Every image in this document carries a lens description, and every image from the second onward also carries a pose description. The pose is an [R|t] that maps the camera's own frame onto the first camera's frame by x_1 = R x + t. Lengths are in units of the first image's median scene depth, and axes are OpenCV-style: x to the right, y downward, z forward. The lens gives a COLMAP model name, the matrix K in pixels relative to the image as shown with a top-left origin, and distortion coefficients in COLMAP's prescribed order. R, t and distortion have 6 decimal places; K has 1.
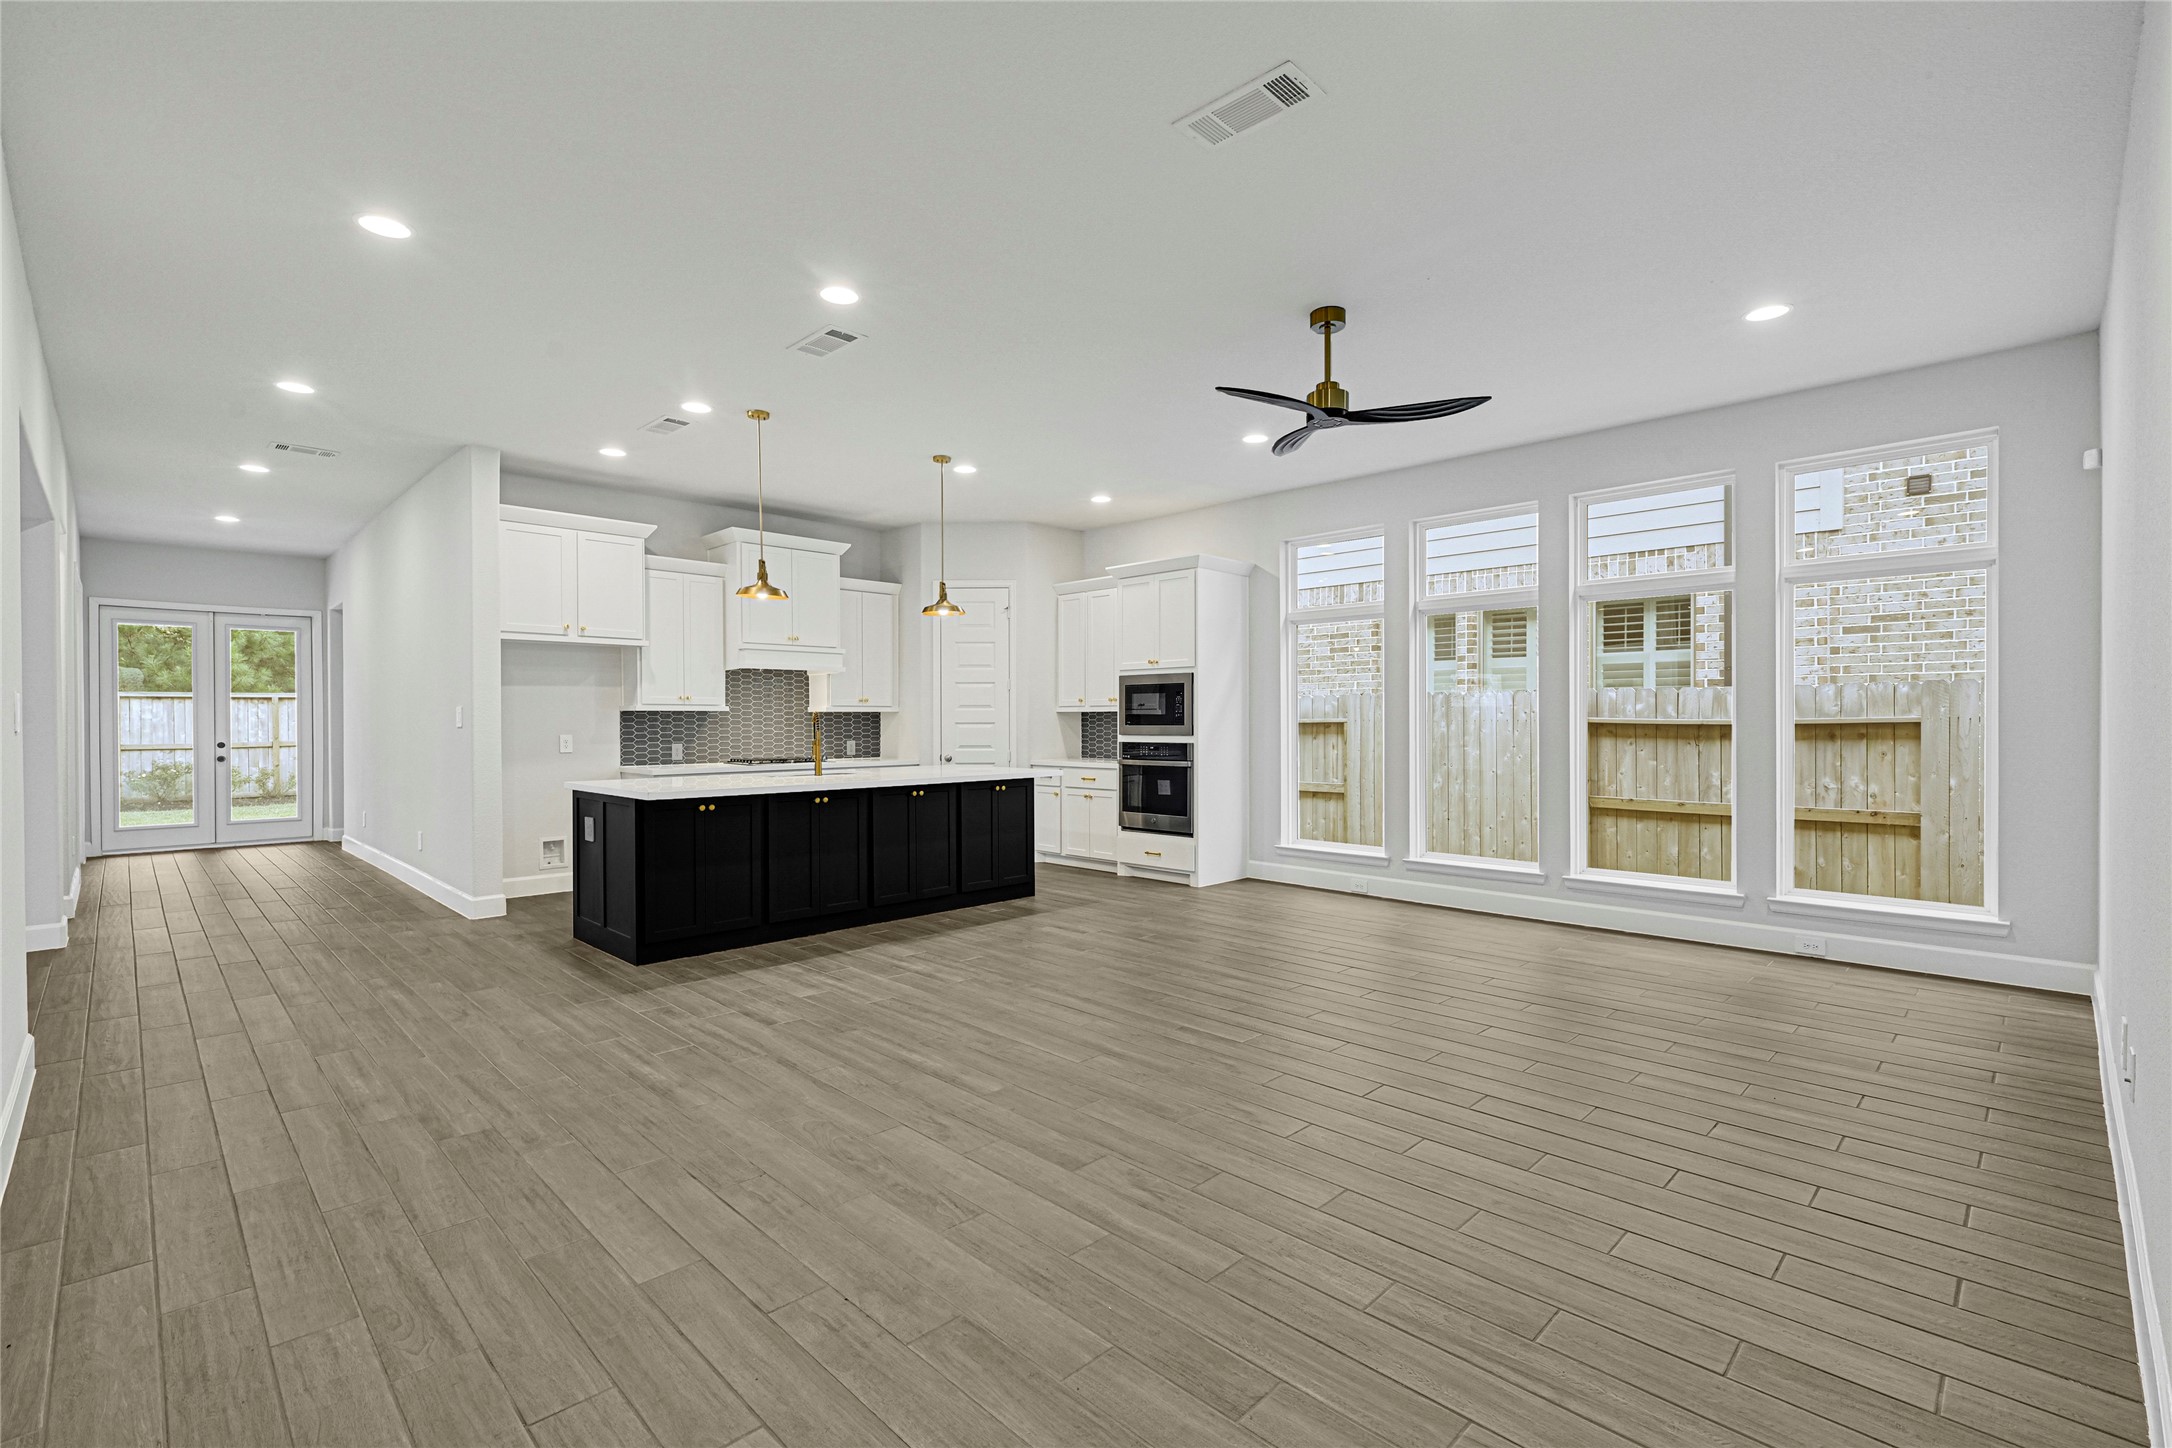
lens RADIAL K [[961.6, 0, 1082.1], [0, 961.6, 724.4], [0, 0, 1]] dist [0.000983, 0.000047]
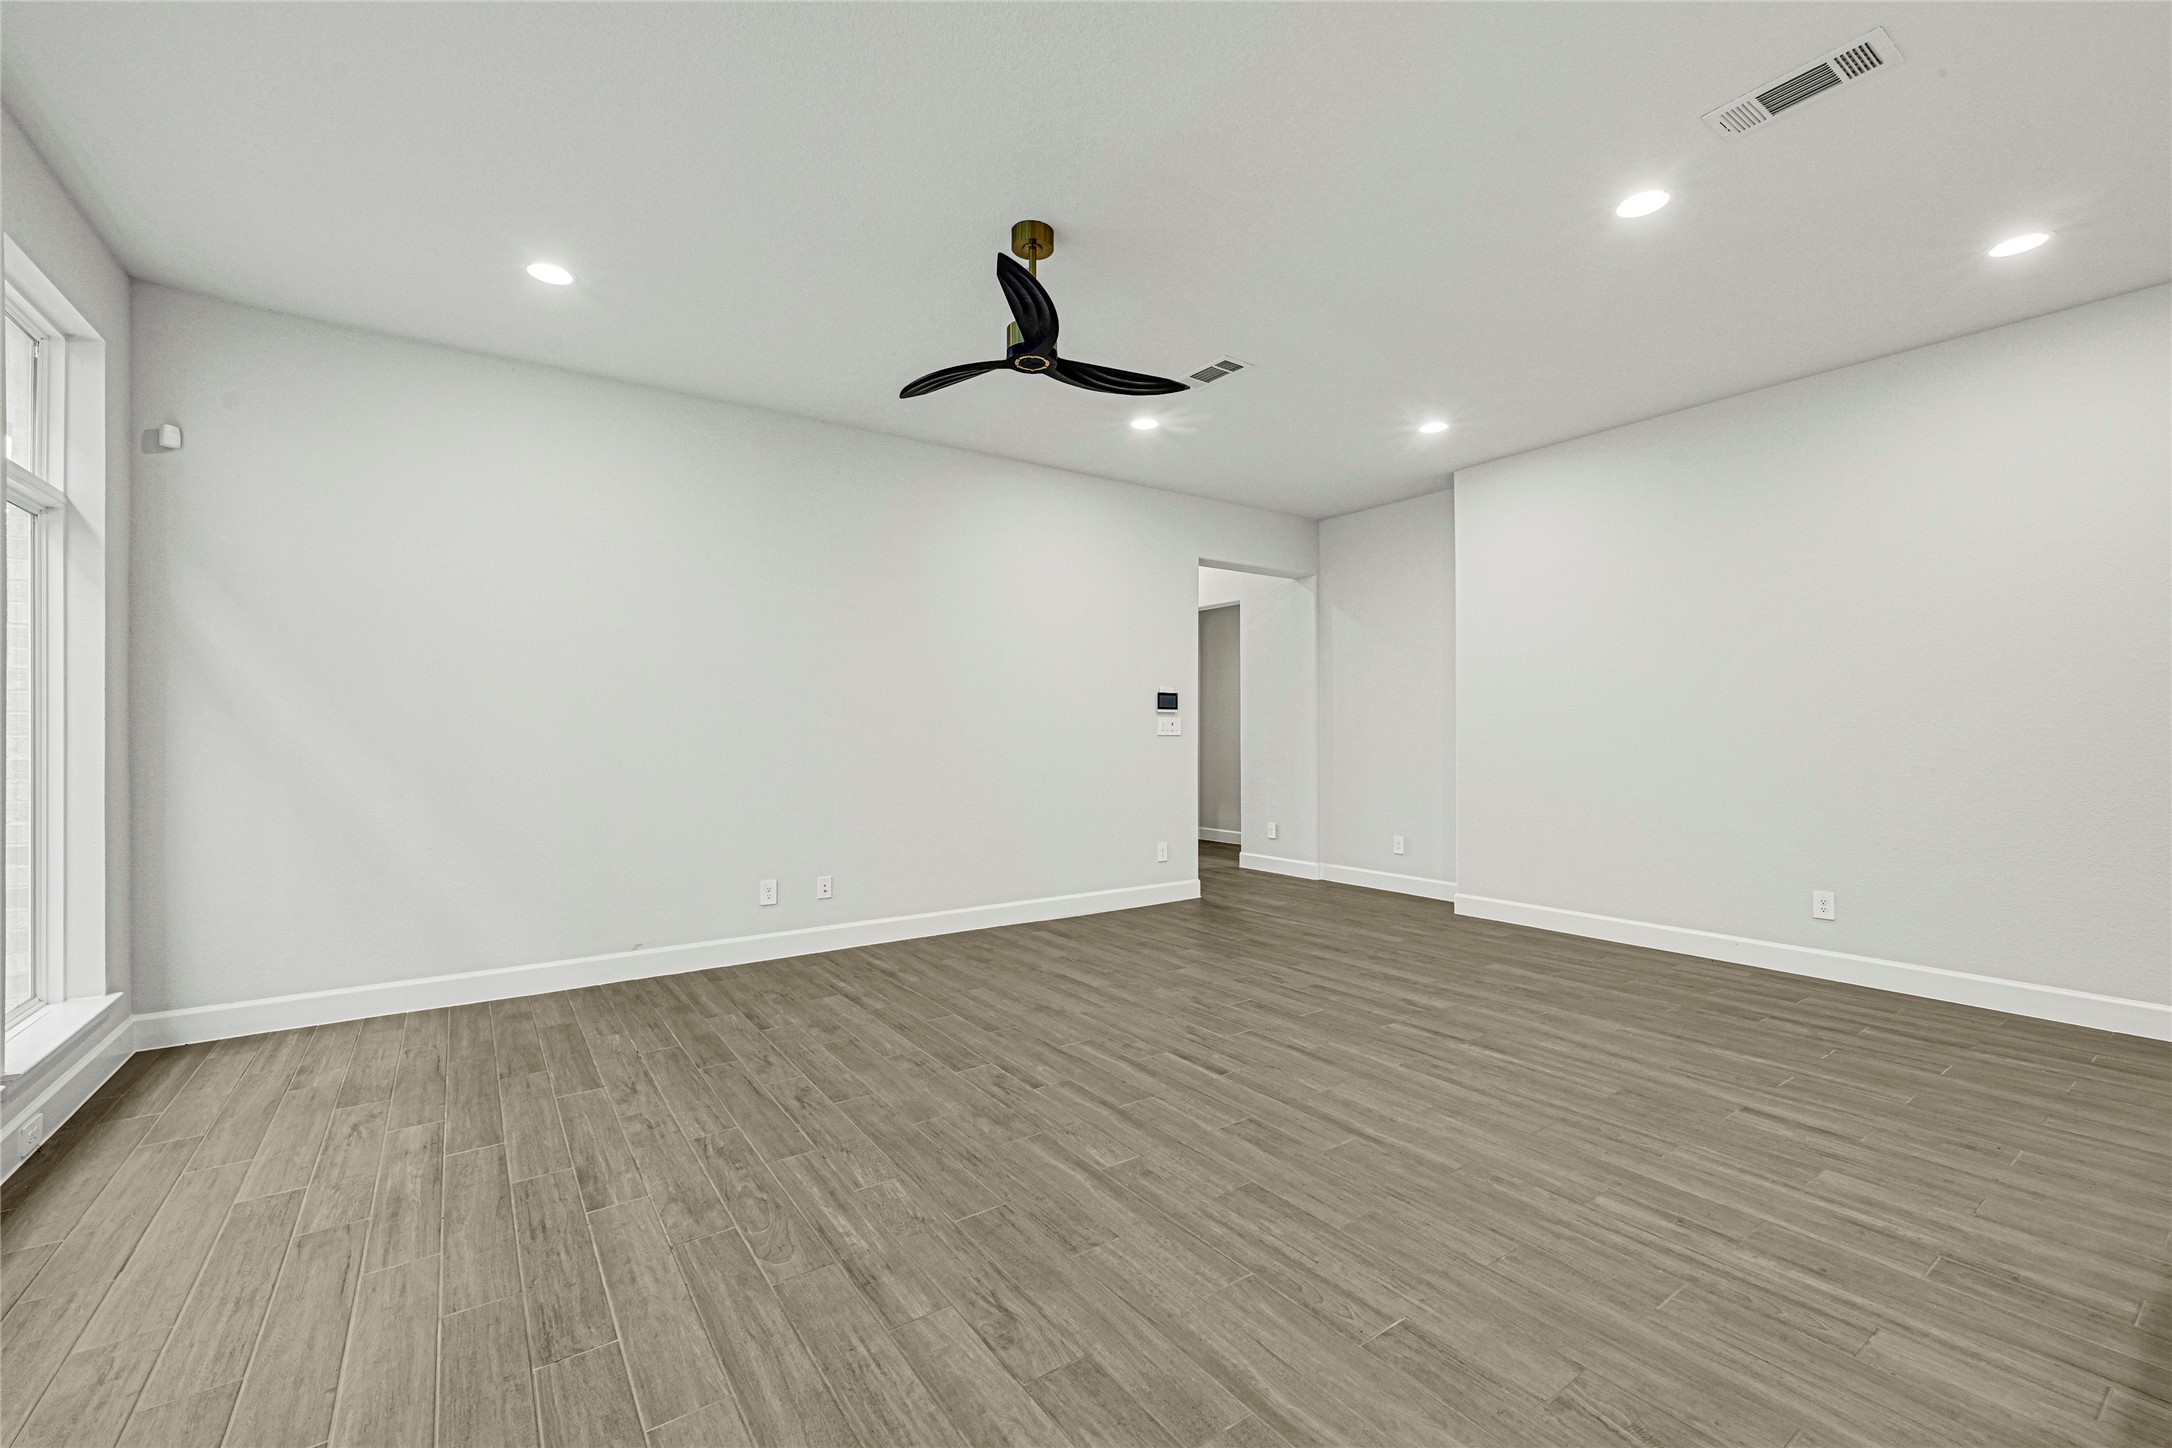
lens RADIAL K [[896.2, 0, 1078.2], [0, 896.2, 730.1], [0, 0, 1]] dist [0.000804, -0.000004]
pose [[-0.984433, 0.003434, 0.175729, 0.048555], [0.003822, 0.999991, 0.001867, -0.001946], [-0.175721, 0.002510, -0.984437, 1.013367]]
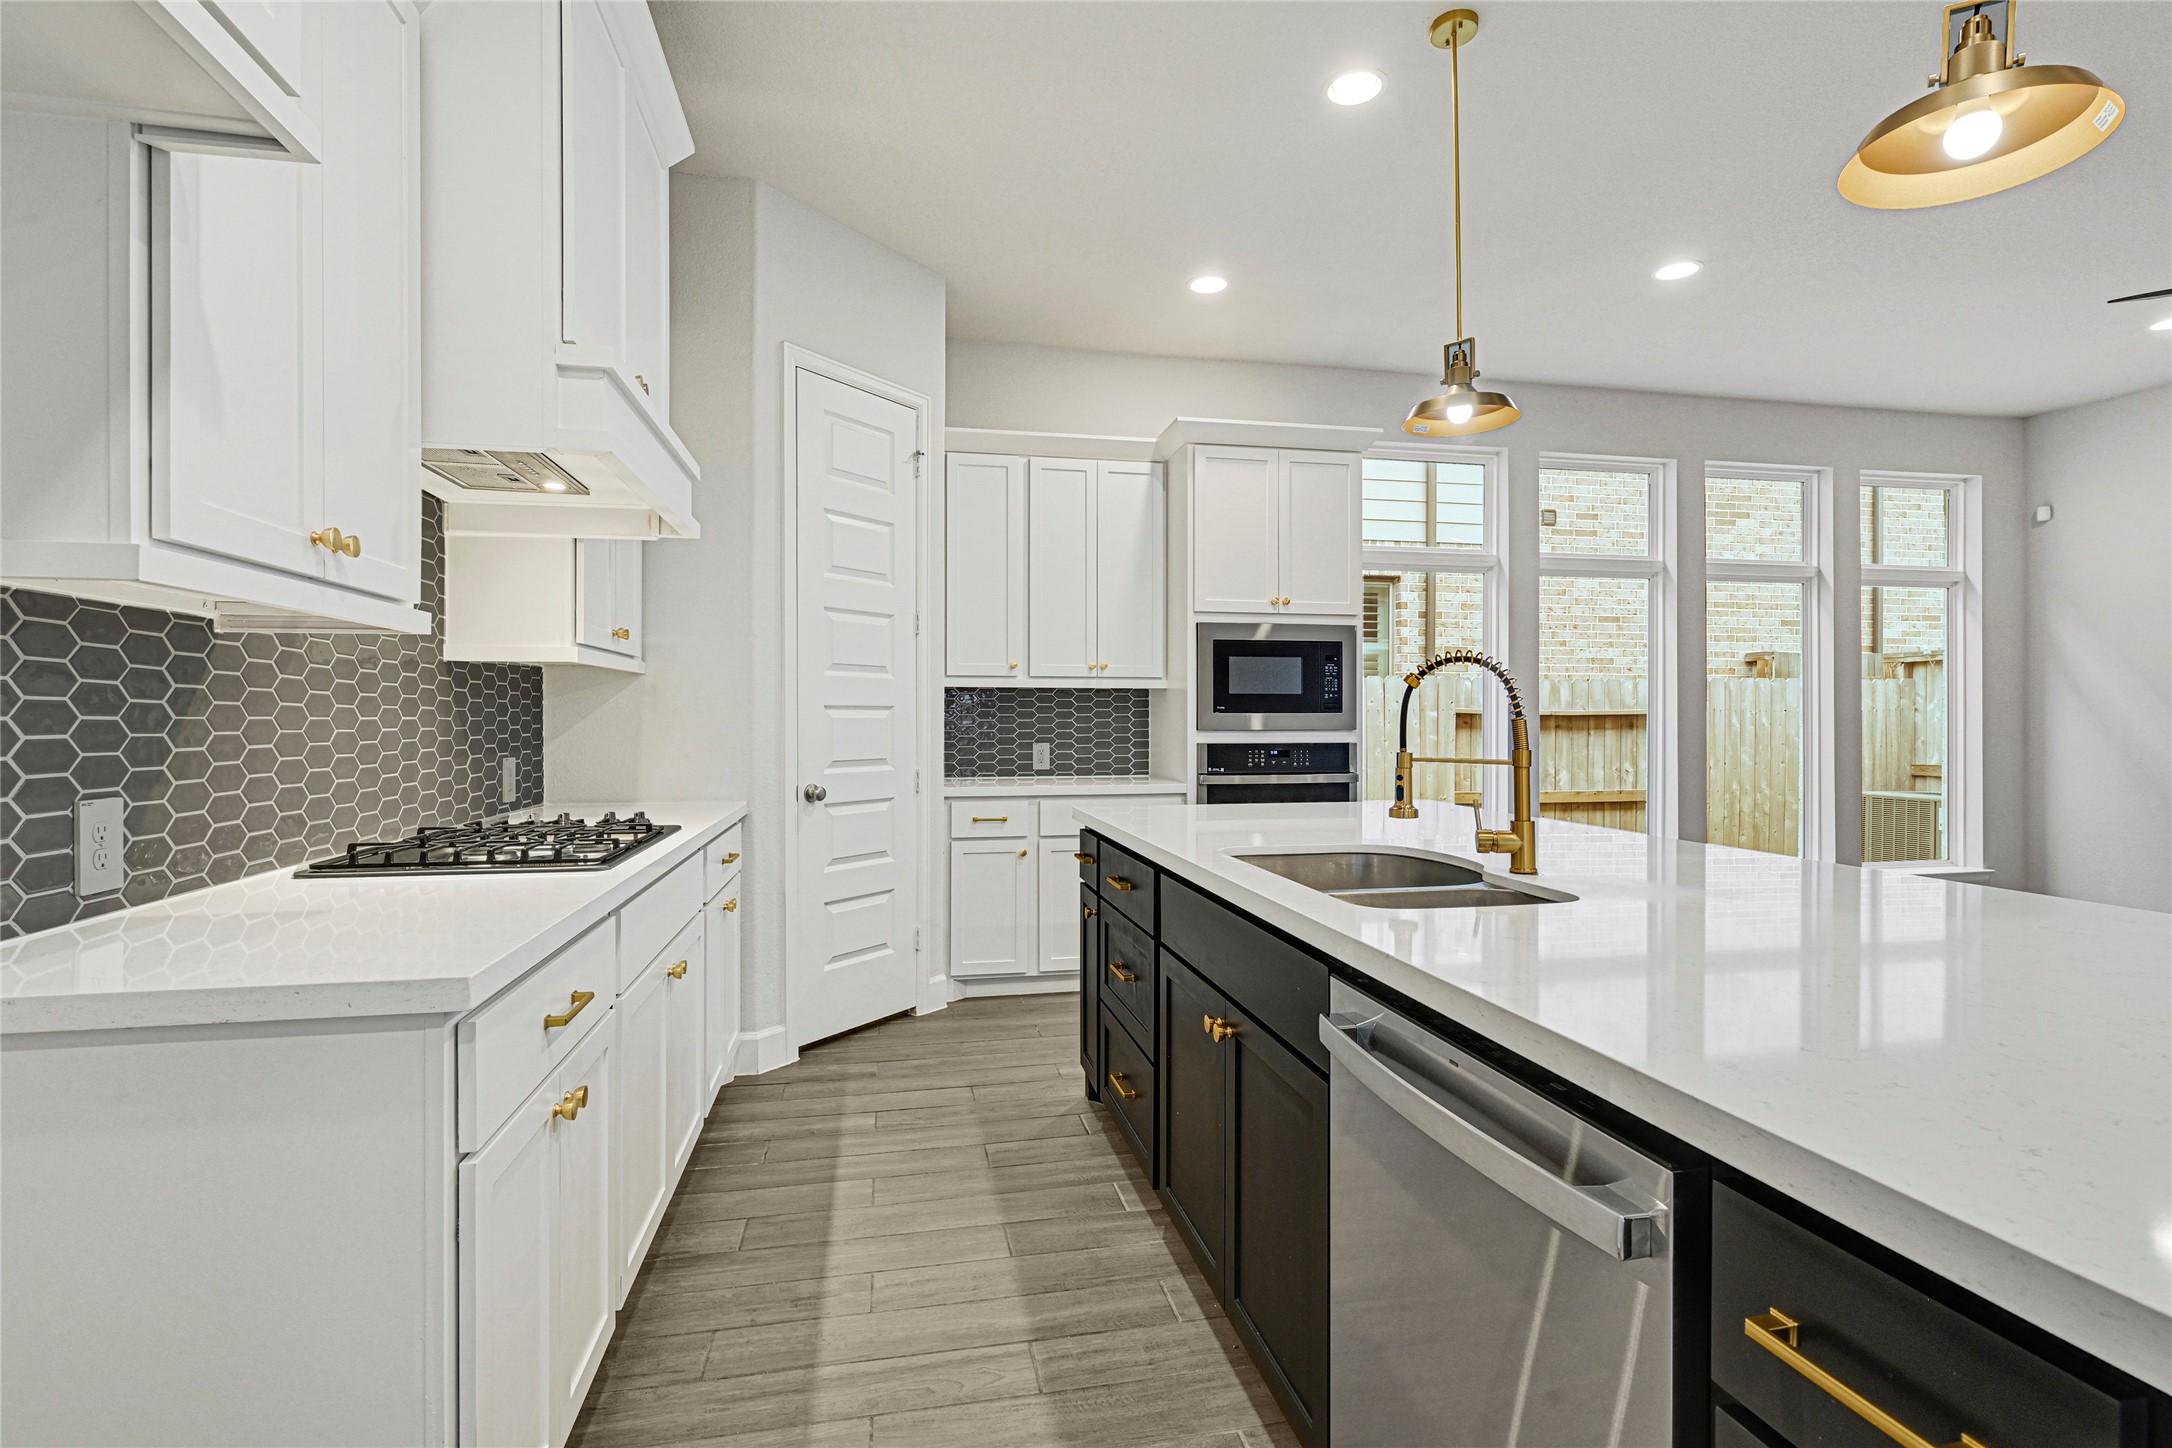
lens RADIAL K [[1004.9, 0, 1087.6], [0, 1004.9, 717.5], [0, 0, 1]] dist [-0.000537, 0.000386]
pose [[0.556394, 0.002994, 0.830913, -0.511881], [0.001403, 0.999989, -0.004543, 0.006579], [-0.830917, 0.003694, 0.556384, 0.806973]]
